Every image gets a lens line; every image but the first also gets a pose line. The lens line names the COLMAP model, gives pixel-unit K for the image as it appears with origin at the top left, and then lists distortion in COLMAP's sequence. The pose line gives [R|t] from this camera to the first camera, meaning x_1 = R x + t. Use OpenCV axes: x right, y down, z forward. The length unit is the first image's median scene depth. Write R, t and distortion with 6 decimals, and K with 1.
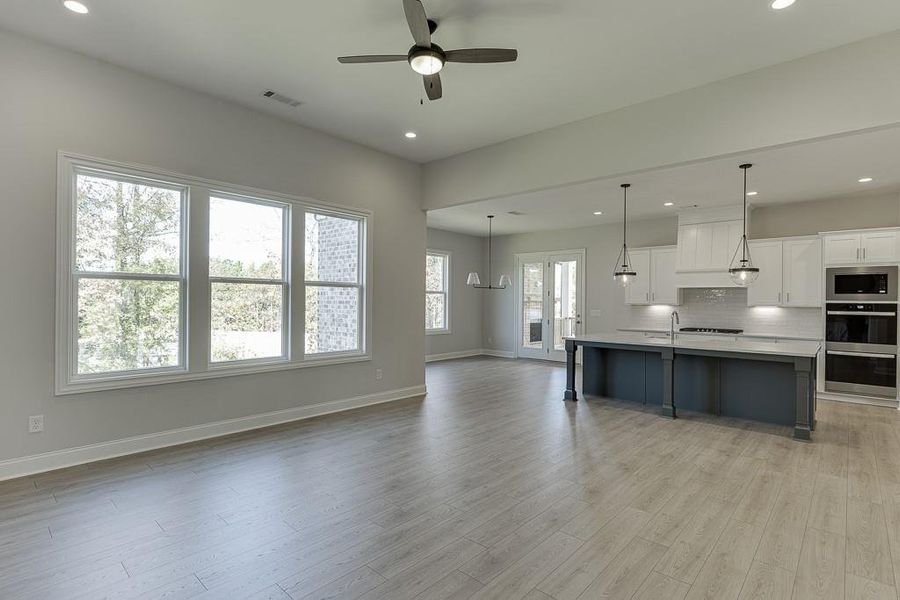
lens RADIAL K [[441.4, 0, 456.5], [0, 441.4, 302.5], [0, 0, 1]] dist [-0.010039, 0.000047]
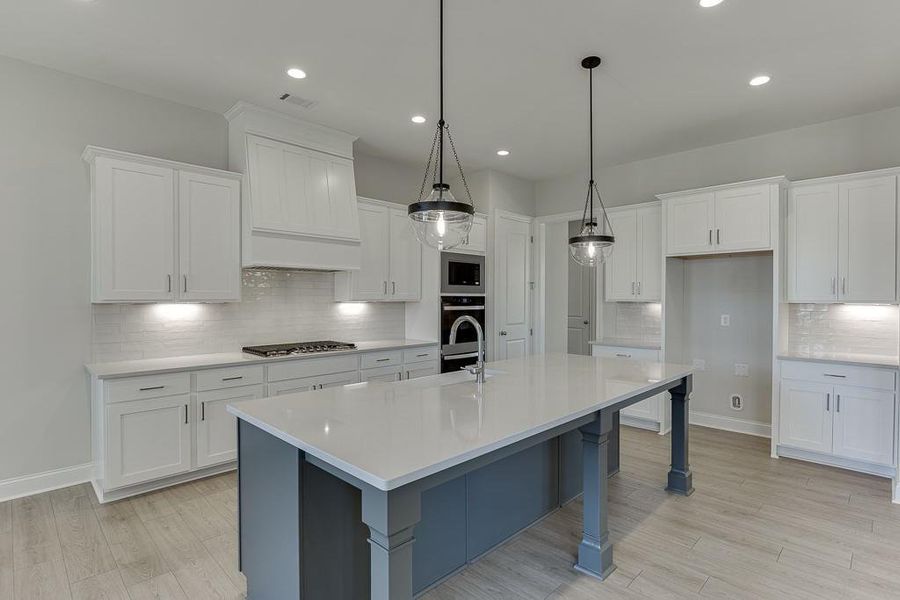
lens RADIAL K [[441.4, 0, 456.5], [0, 441.4, 302.5], [0, 0, 1]] dist [-0.010039, 0.000047]
pose [[0.040193, -0.020166, 0.998988, 0.074192], [0.002984, 0.999794, 0.020063, -0.004595], [-0.999187, 0.002175, 0.040245, 1.387822]]
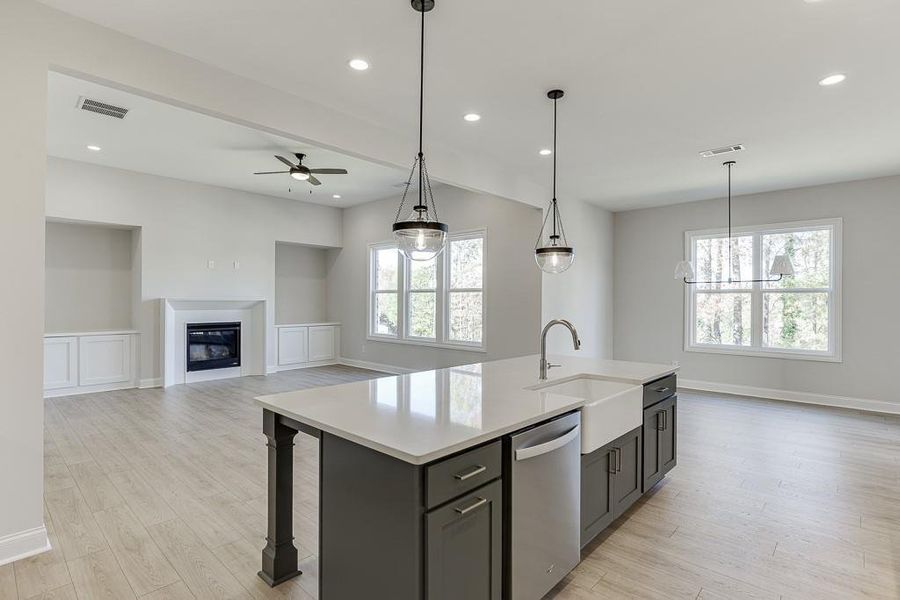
lens RADIAL K [[446.3, 0, 454.1], [0, 446.3, 301.4], [0, 0, 1]] dist [-0.001435, 0.000205]
pose [[-0.016463, -0.009308, -0.999821, 1.348345], [-0.009688, 0.999911, -0.009149, 0.007407], [0.999818, 0.009536, -0.016551, 1.253060]]
